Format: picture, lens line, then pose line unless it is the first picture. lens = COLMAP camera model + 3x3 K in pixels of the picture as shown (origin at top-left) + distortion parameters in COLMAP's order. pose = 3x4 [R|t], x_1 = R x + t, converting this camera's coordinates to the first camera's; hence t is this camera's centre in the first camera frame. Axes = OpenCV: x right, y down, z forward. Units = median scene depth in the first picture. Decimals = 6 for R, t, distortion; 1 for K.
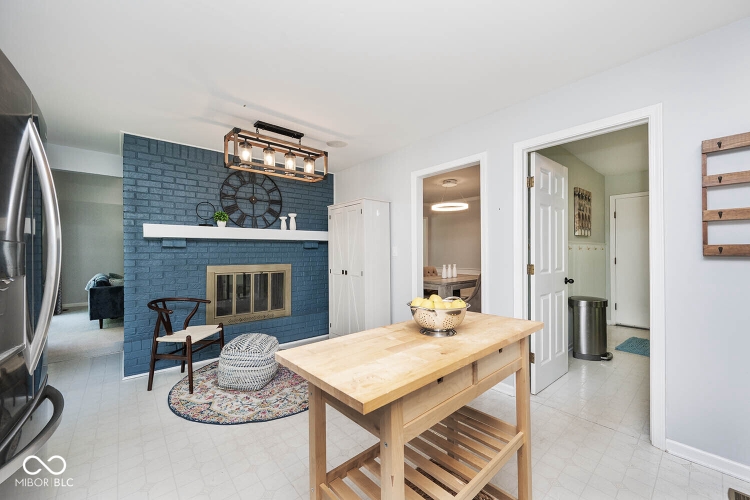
lens RADIAL K [[294.1, 0, 375.0], [0, 294.1, 250.0], [0, 0, 1]] dist [0.000455, -0.000125]
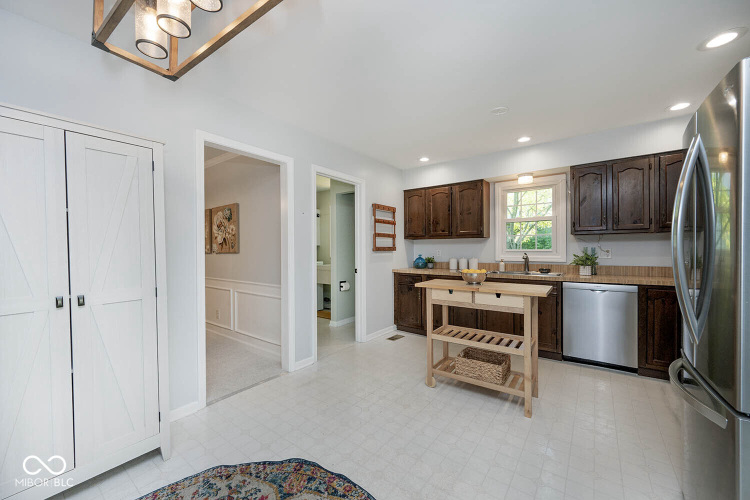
lens RADIAL K [[294.1, 0, 375.0], [0, 294.1, 250.0], [0, 0, 1]] dist [0.000455, -0.000125]
pose [[-0.220114, -0.000244, 0.975474, -1.254791], [0.000698, 1.000000, 0.000408, 0.015827], [-0.975474, 0.000771, -0.220113, 1.553672]]
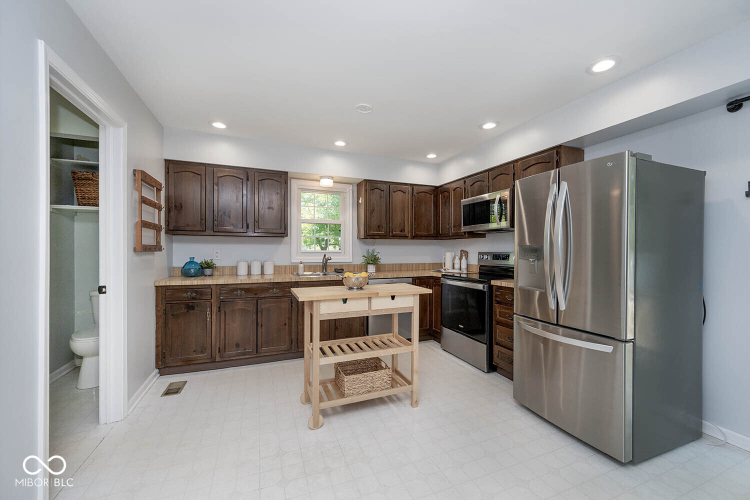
lens RADIAL K [[294.1, 0, 375.0], [0, 294.1, 250.0], [0, 0, 1]] dist [0.000455, -0.000125]
pose [[-0.948858, -0.003252, 0.315688, -0.383615], [-0.004880, 0.999979, -0.004365, 0.016346], [-0.315667, -0.005683, -0.948853, 2.001493]]
